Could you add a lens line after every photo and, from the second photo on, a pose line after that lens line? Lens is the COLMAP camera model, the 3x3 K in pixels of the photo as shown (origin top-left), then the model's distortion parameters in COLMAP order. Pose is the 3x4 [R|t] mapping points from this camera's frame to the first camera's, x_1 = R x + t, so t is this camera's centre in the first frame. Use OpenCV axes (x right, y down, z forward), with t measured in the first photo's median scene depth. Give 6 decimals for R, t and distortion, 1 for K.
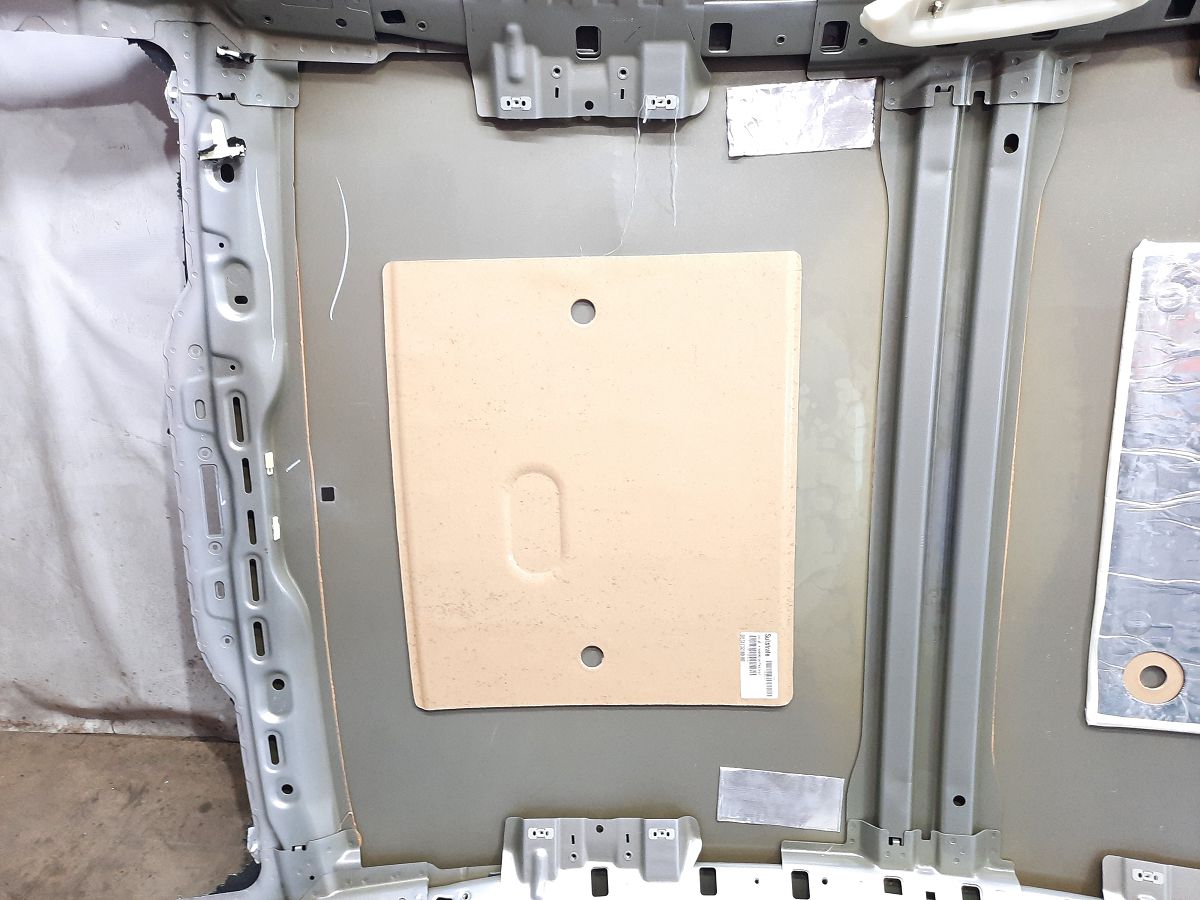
lens RADIAL K [[868.8, 0, 600.1], [0, 868.8, 454.1], [0, 0, 1]] dist [0.047001, -0.040534]
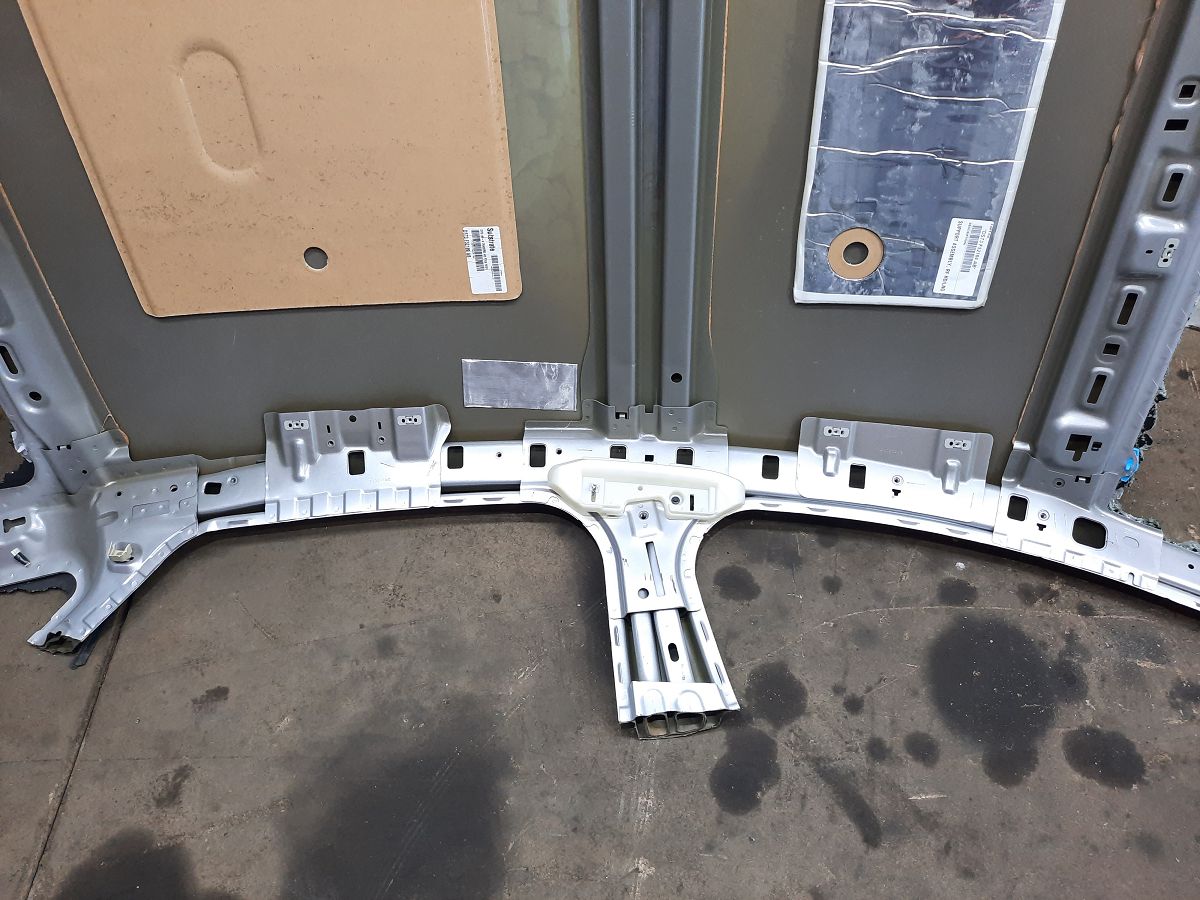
lens RADIAL K [[868.8, 0, 600.1], [0, 868.8, 454.1], [0, 0, 1]] dist [0.047001, -0.040534]
pose [[0.997928, -0.048675, 0.042078, 0.263034], [0.026854, 0.909389, 0.415080, 0.033341], [-0.058469, -0.413090, 0.908812, -0.006321]]
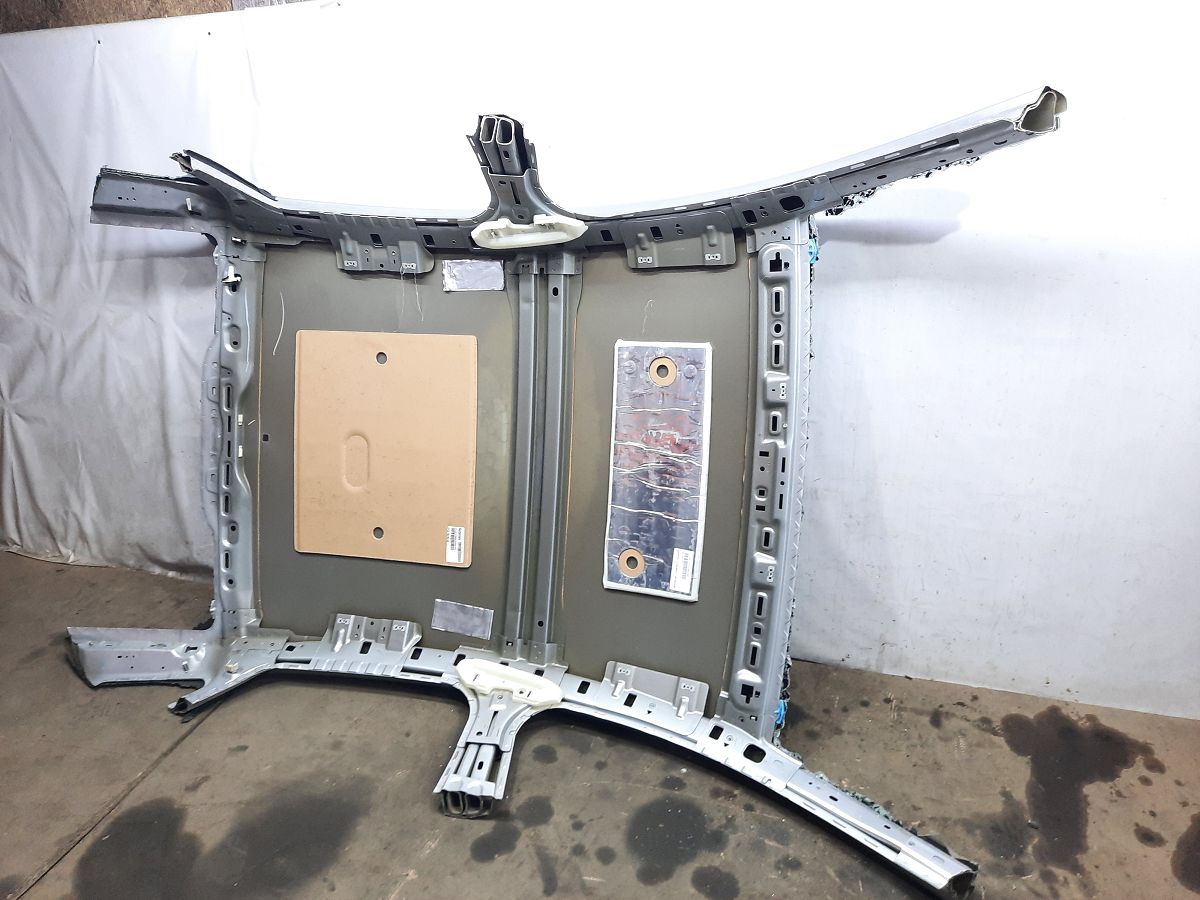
lens RADIAL K [[868.8, 0, 600.1], [0, 868.8, 454.1], [0, 0, 1]] dist [0.047001, -0.040534]
pose [[0.972447, 0.081951, -0.218246, 0.908689], [-0.107971, 0.988041, -0.110080, 0.223833], [0.206614, 0.130611, 0.969666, -0.843089]]
